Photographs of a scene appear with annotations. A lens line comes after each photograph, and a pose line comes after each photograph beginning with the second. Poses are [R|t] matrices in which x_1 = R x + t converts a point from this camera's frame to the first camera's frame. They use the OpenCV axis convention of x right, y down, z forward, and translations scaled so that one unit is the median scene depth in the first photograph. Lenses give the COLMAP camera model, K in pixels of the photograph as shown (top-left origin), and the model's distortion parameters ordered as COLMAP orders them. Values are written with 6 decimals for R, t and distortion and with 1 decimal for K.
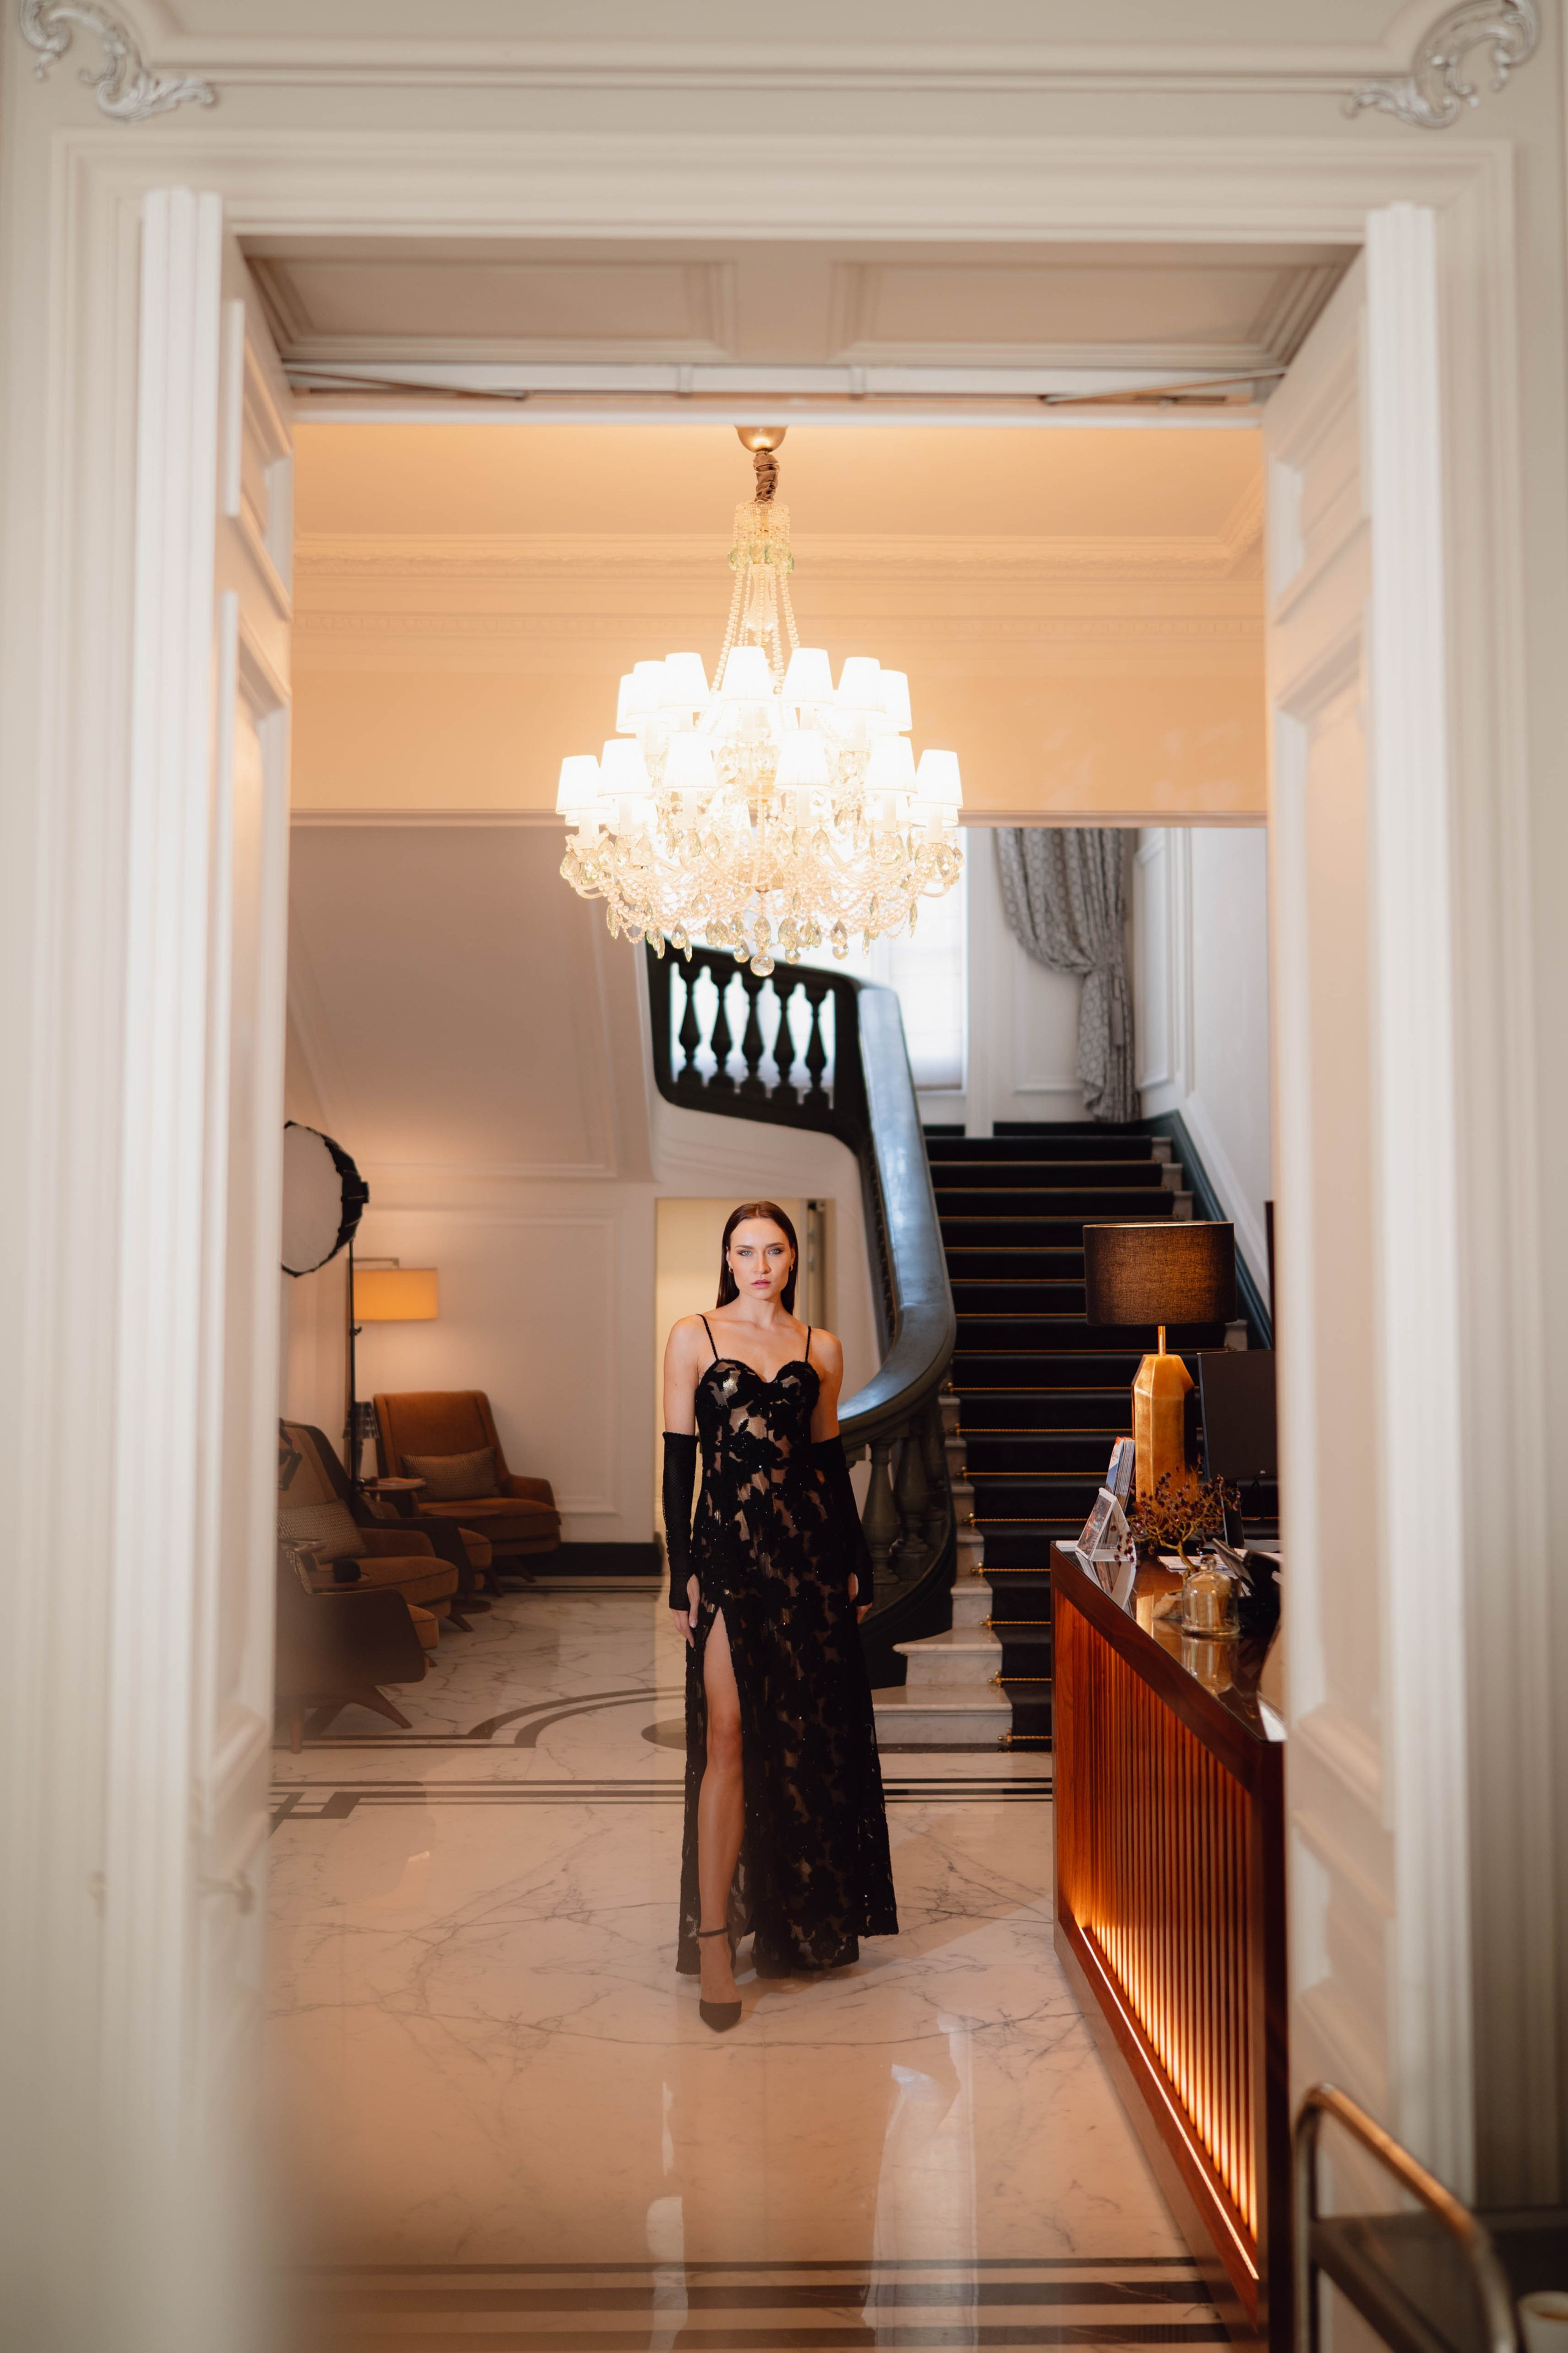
lens RADIAL K [[2487.3, 0, 797.9], [0, 2487.3, 1028.5], [0, 0, 1]] dist [0.012027, -0.003205]
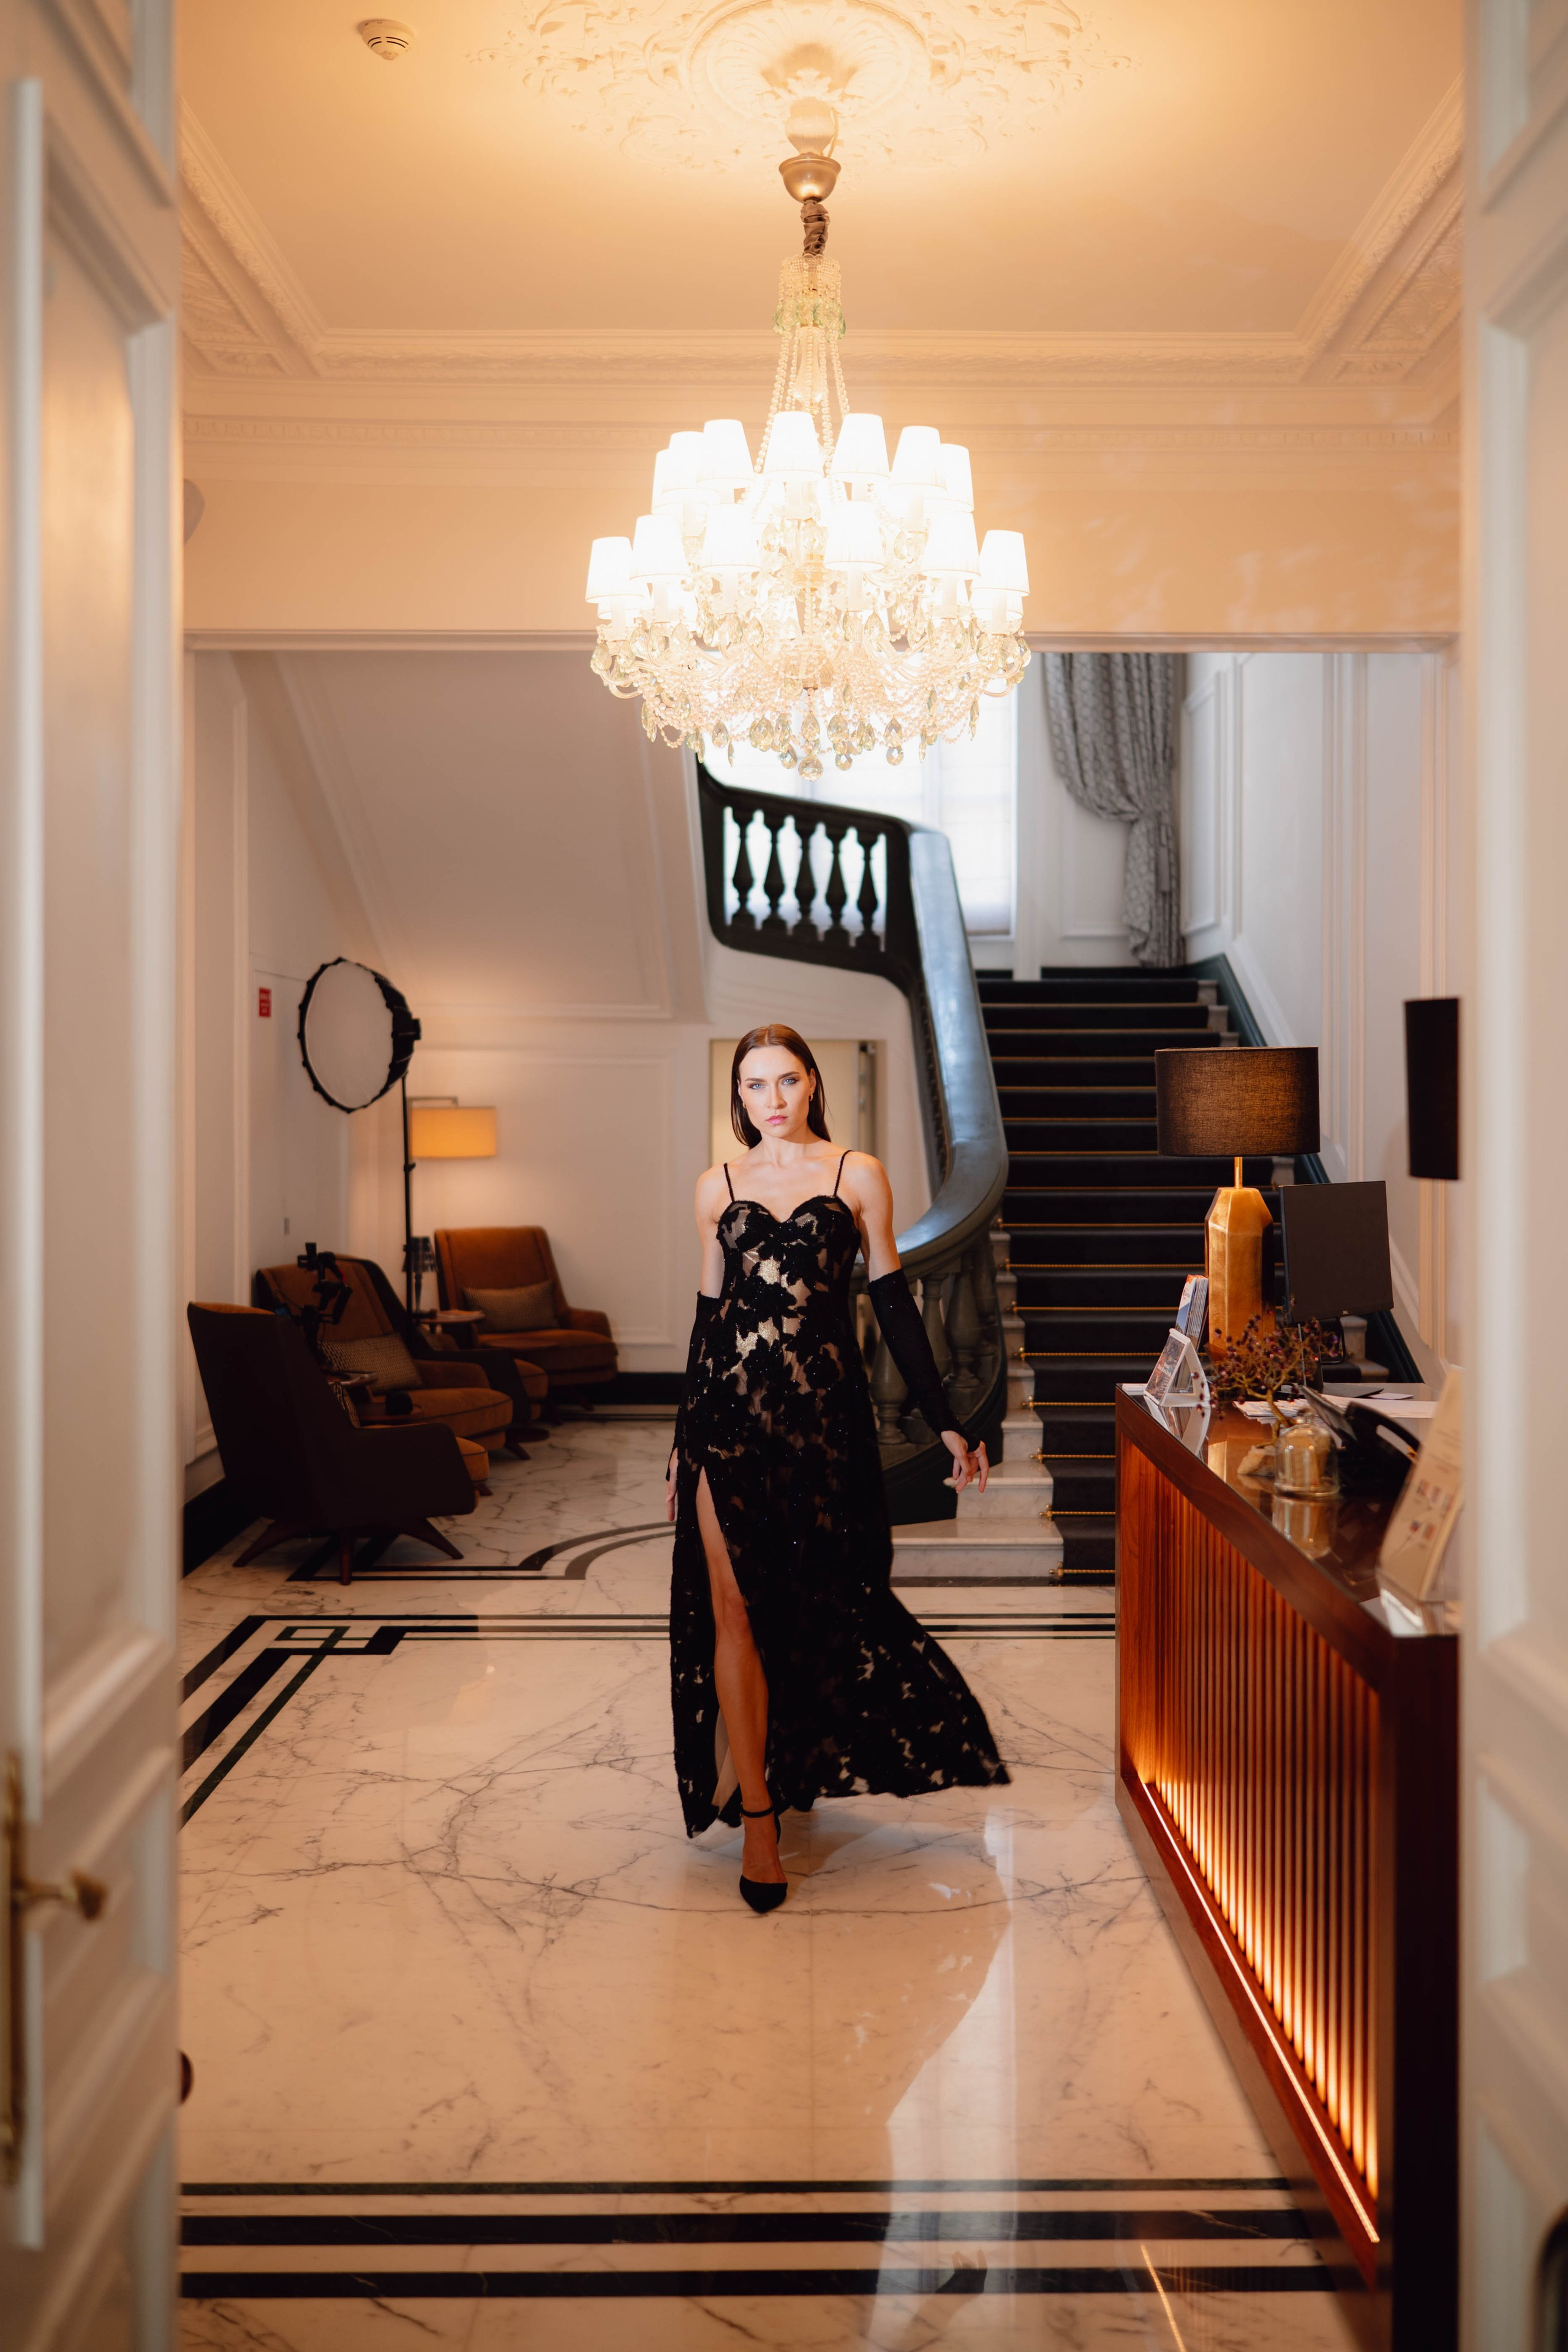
lens RADIAL K [[2290.8, 0, 838.4], [0, 2290.8, 1092.7], [0, 0, 1]] dist [0.002811, 0.008453]
pose [[0.999986, 0.001584, -0.005068, 0.000369], [-0.001144, 0.996328, 0.085608, 0.015790], [0.005185, -0.085601, 0.996316, 0.104115]]
